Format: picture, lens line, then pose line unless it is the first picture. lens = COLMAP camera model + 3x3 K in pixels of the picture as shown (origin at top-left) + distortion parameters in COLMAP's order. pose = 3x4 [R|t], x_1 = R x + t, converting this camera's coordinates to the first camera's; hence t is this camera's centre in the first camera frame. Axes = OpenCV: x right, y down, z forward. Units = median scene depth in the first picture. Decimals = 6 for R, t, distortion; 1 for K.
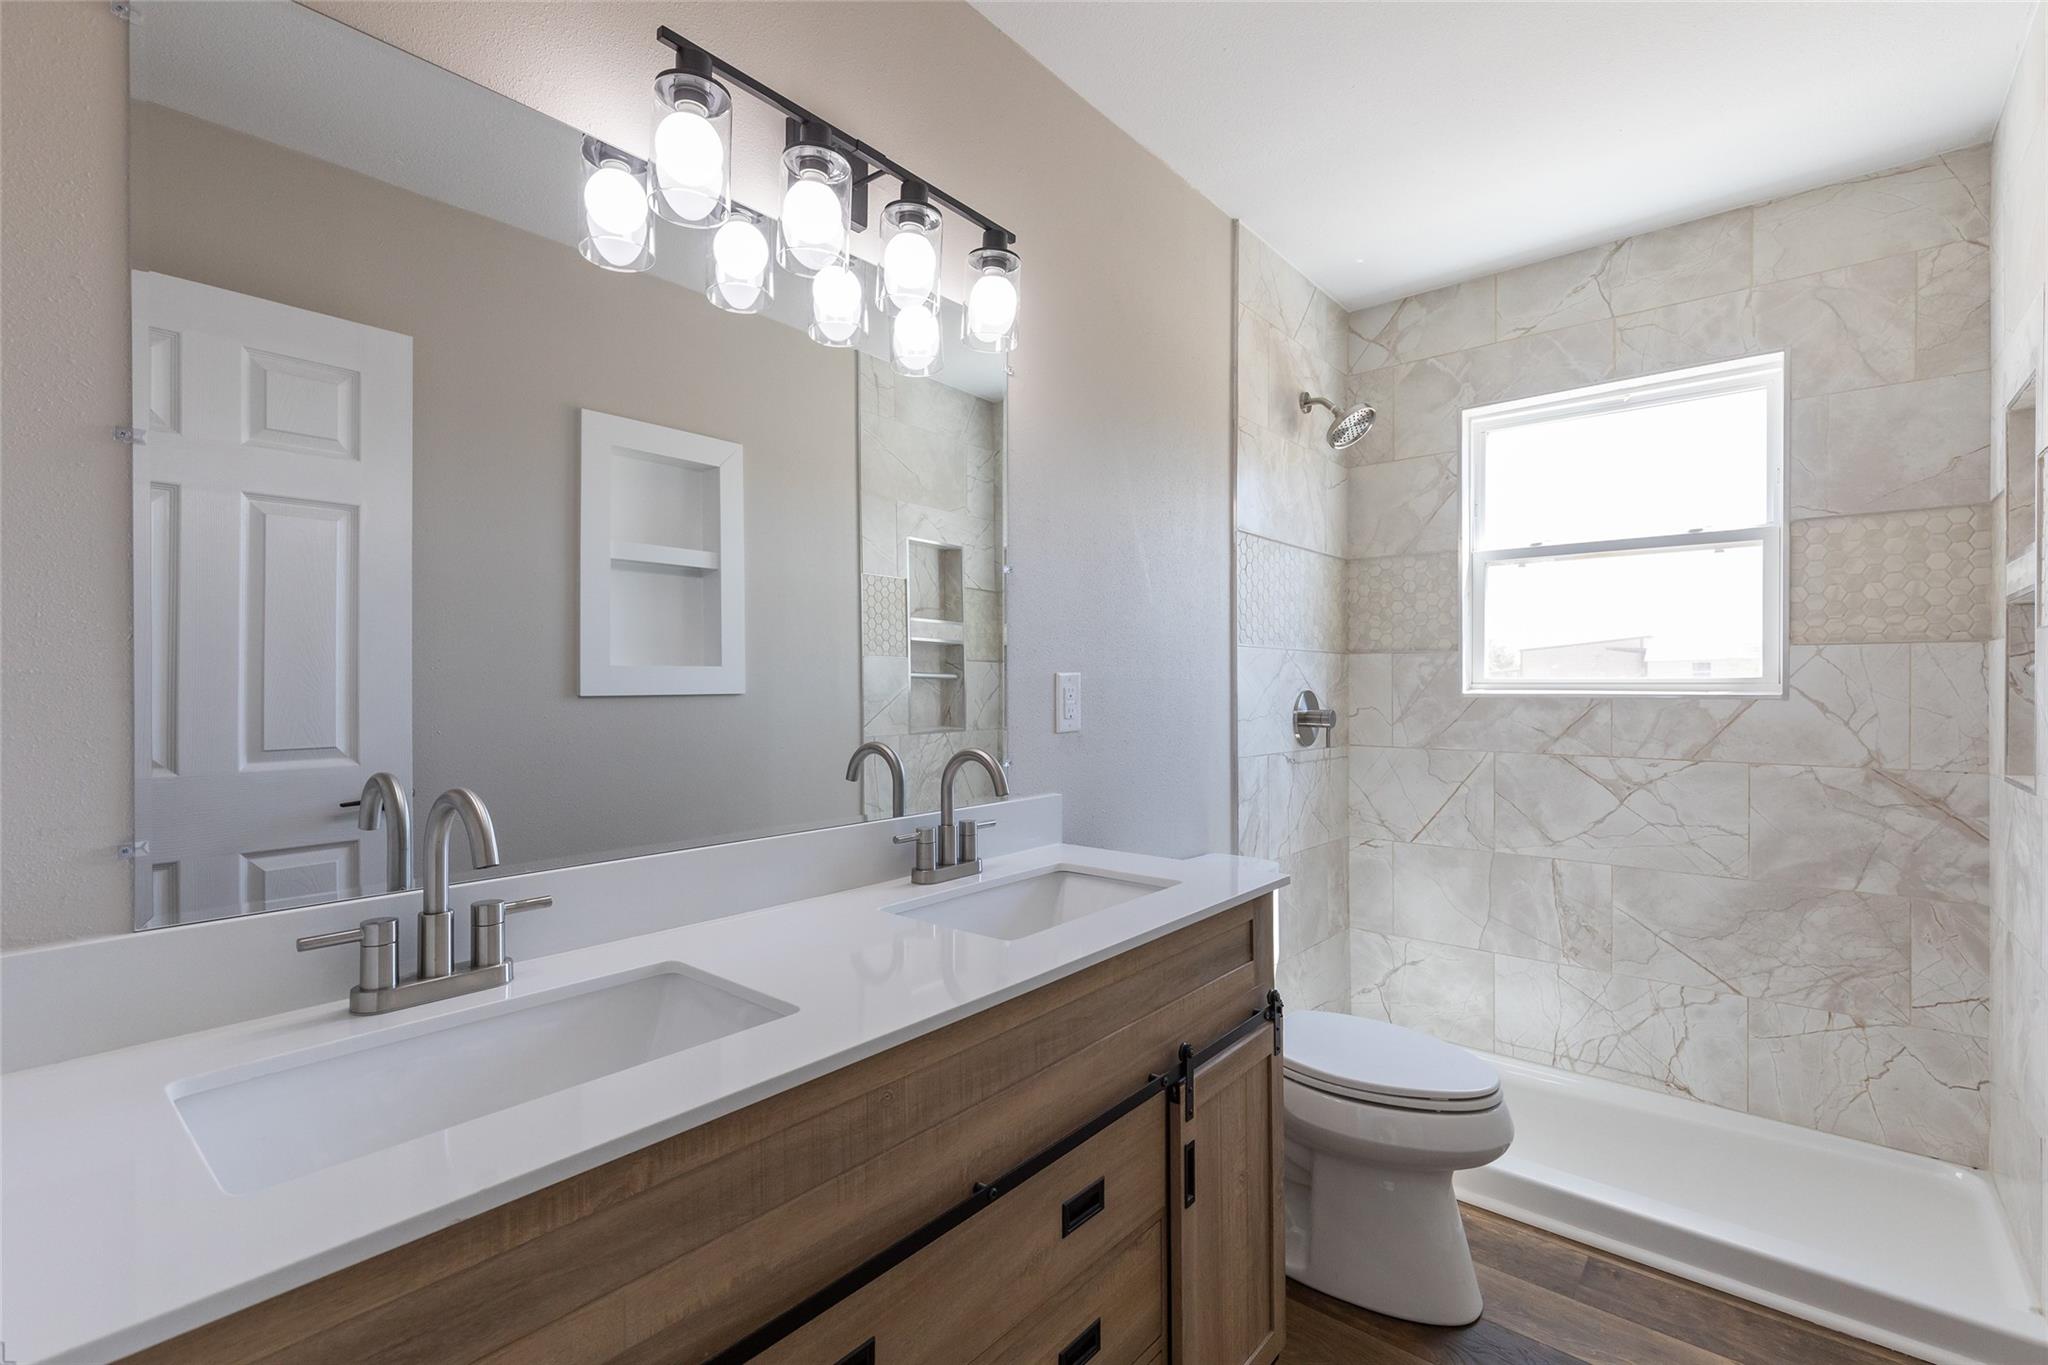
lens RADIAL K [[925.4, 0, 1095.9], [0, 925.4, 716.2], [0, 0, 1]] dist [0.007253, -0.001275]
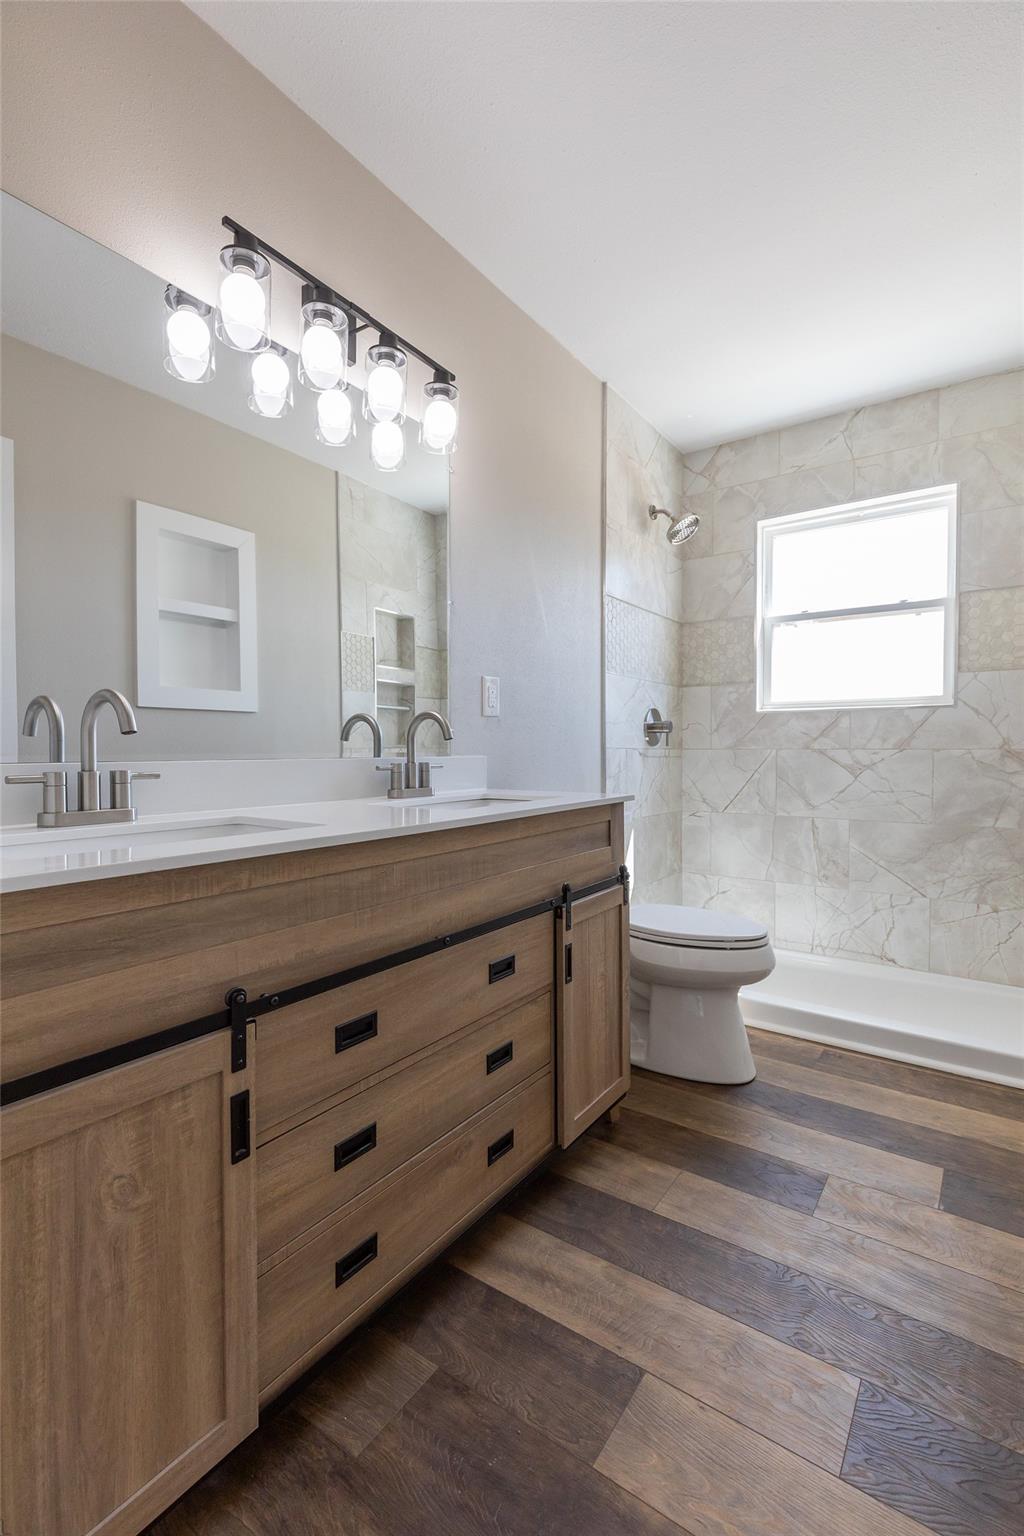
lens RADIAL K [[694.0, 0, 564.4], [0, 694.0, 786.0], [0, 0, 1]] dist [0.007253, -0.001275]
pose [[0.996927, -0.000318, 0.078333, 0.000248], [-0.000529, 0.999942, 0.010788, 0.097629], [-0.078332, -0.010797, 0.996869, -0.105669]]
